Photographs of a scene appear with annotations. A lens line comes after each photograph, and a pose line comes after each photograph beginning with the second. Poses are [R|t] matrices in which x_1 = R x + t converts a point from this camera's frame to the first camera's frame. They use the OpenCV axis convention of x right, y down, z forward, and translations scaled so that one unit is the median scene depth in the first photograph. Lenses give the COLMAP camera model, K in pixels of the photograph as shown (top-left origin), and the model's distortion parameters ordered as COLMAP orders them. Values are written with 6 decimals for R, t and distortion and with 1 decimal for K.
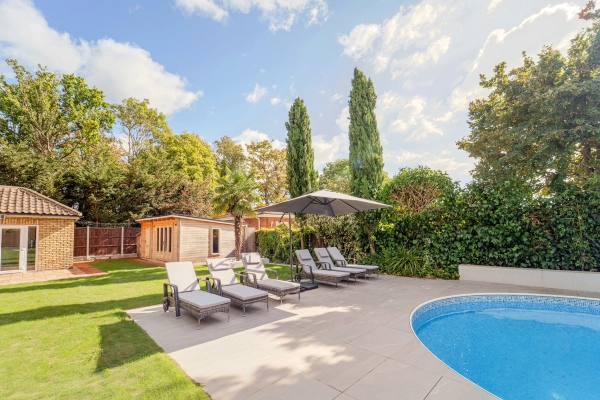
lens RADIAL K [[252.3, 0, 300.3], [0, 252.3, 221.4], [0, 0, 1]] dist [-0.038456, -0.000208]
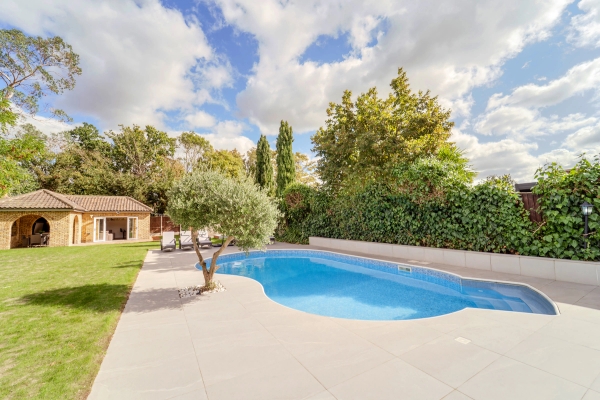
lens RADIAL K [[259.8, 0, 300.0], [0, 259.8, 200.0], [0, 0, 1]] dist [0.000378, -0.000046]
pose [[0.954053, -0.029765, -0.298157, 0.766077], [0.025288, 0.999502, -0.018864, -0.040633], [0.298570, 0.010457, 0.954330, -0.567555]]
